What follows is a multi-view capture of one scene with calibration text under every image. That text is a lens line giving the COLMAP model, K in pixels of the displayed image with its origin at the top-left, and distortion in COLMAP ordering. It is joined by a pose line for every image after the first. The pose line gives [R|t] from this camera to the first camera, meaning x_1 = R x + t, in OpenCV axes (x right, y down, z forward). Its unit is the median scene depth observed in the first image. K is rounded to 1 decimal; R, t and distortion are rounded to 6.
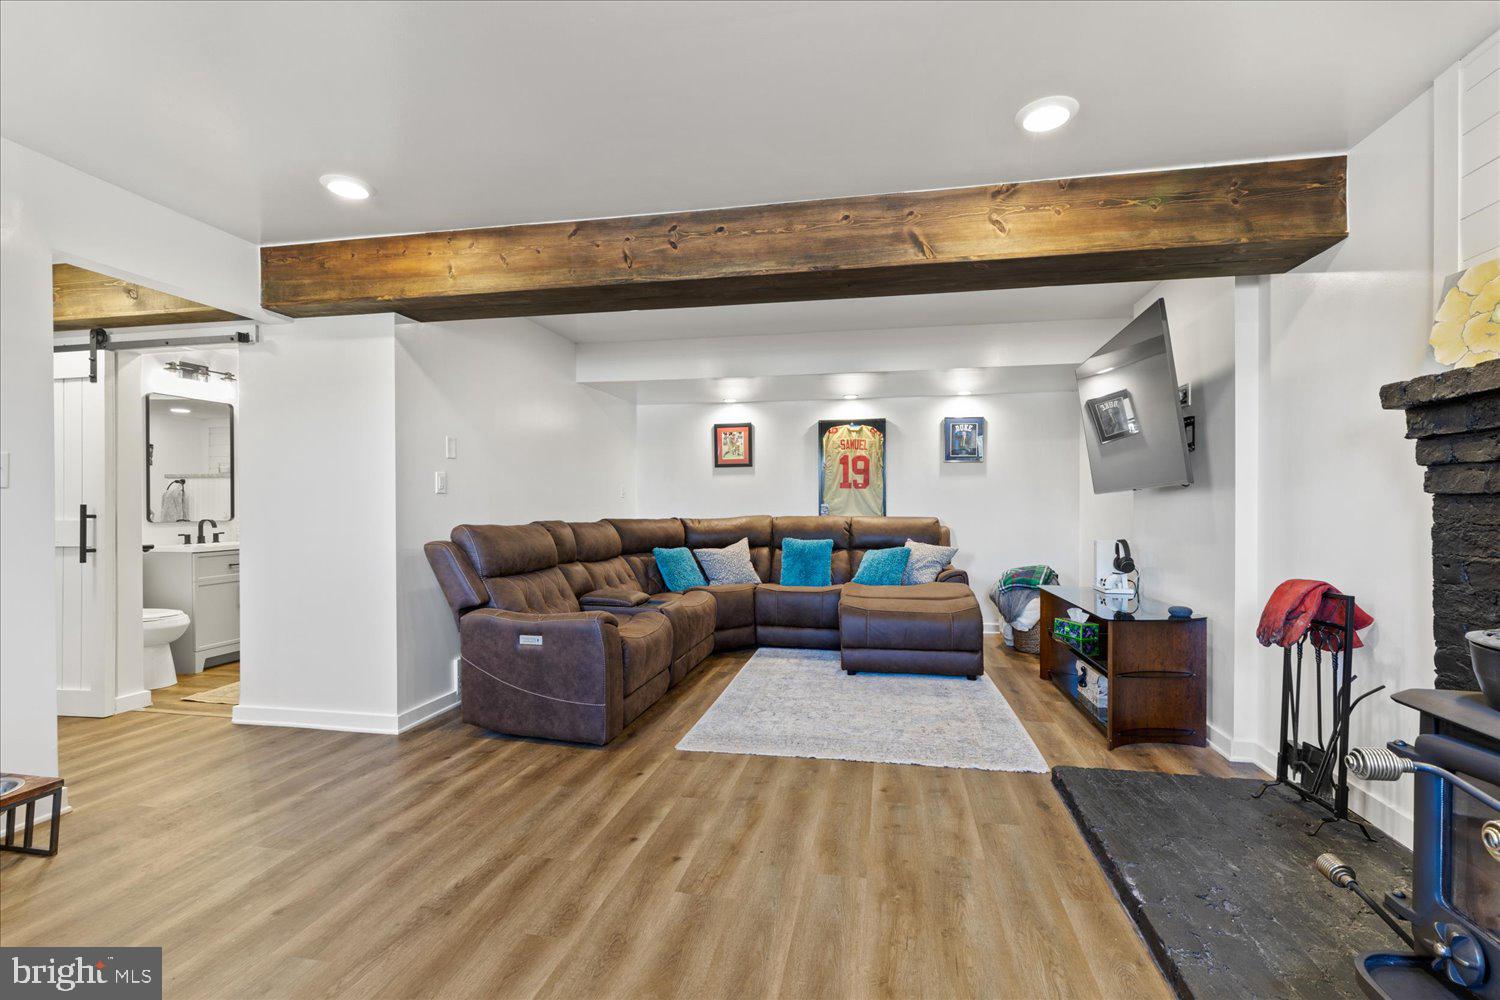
lens RADIAL K [[674.1, 0, 751.8], [0, 674.1, 502.9], [0, 0, 1]] dist [0.004505, -0.000005]
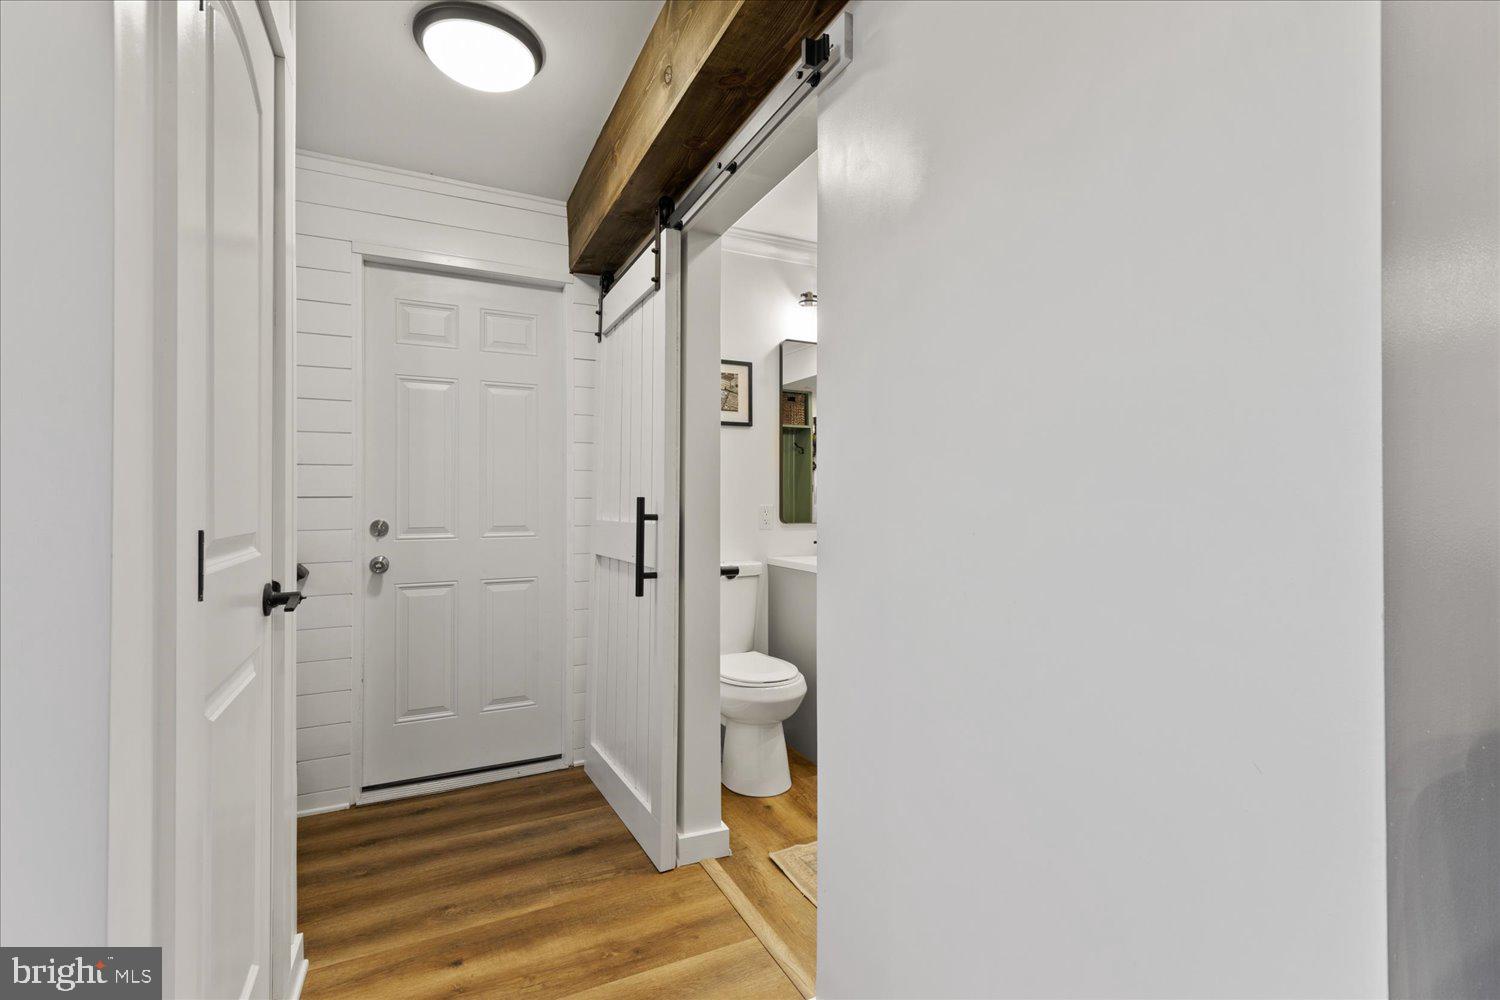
lens RADIAL K [[674.1, 0, 750.4], [0, 674.1, 495.4], [0, 0, 1]] dist [0.004505, -0.000005]
pose [[0.607299, -0.003811, -0.794464, -0.460580], [0.002716, 0.999993, -0.002721, 0.003136], [0.794468, -0.000505, 0.607305, 0.715462]]
